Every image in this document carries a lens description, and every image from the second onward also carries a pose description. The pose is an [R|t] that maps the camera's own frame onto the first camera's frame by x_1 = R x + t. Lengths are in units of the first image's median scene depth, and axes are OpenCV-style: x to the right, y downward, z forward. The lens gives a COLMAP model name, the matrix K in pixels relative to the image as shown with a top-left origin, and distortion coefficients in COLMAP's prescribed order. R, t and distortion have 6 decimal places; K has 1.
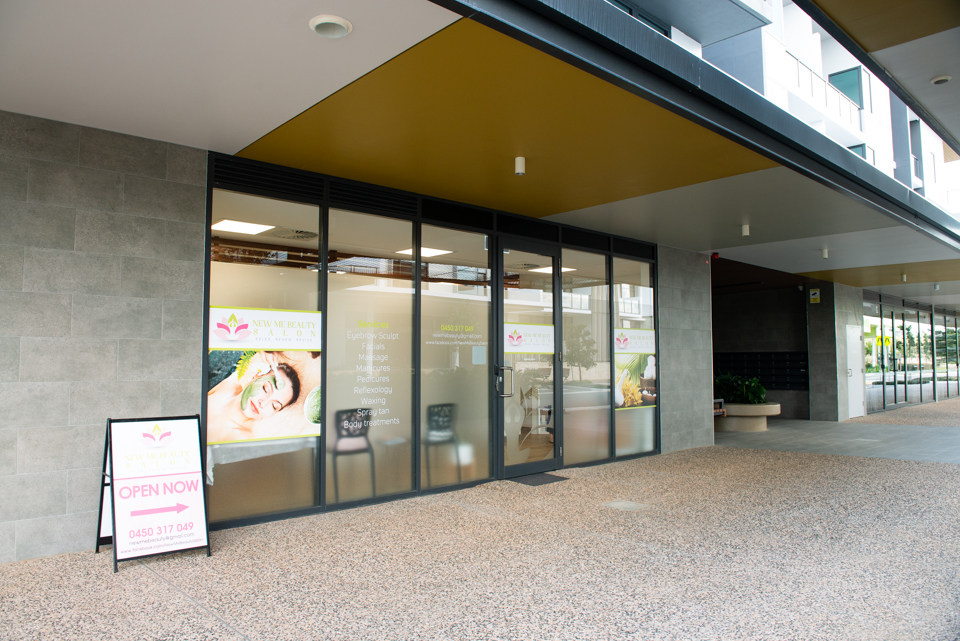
lens RADIAL K [[655.5, 0, 479.6], [0, 655.5, 300.5], [0, 0, 1]] dist [-0.021627, -0.001518]
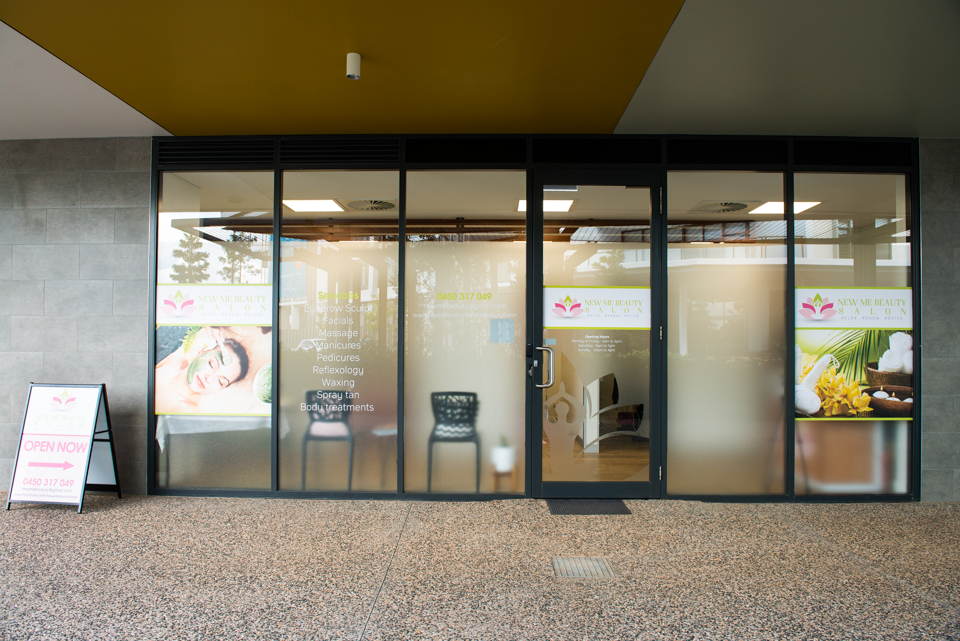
lens RADIAL K [[673.5, 0, 476.6], [0, 673.5, 321.4], [0, 0, 1]] dist [-0.037910, -0.000855]
pose [[0.728434, -0.019863, -0.684828, 0.631887], [0.054797, 0.998066, 0.029338, 0.059023], [0.682921, -0.058897, 0.728114, 0.508718]]
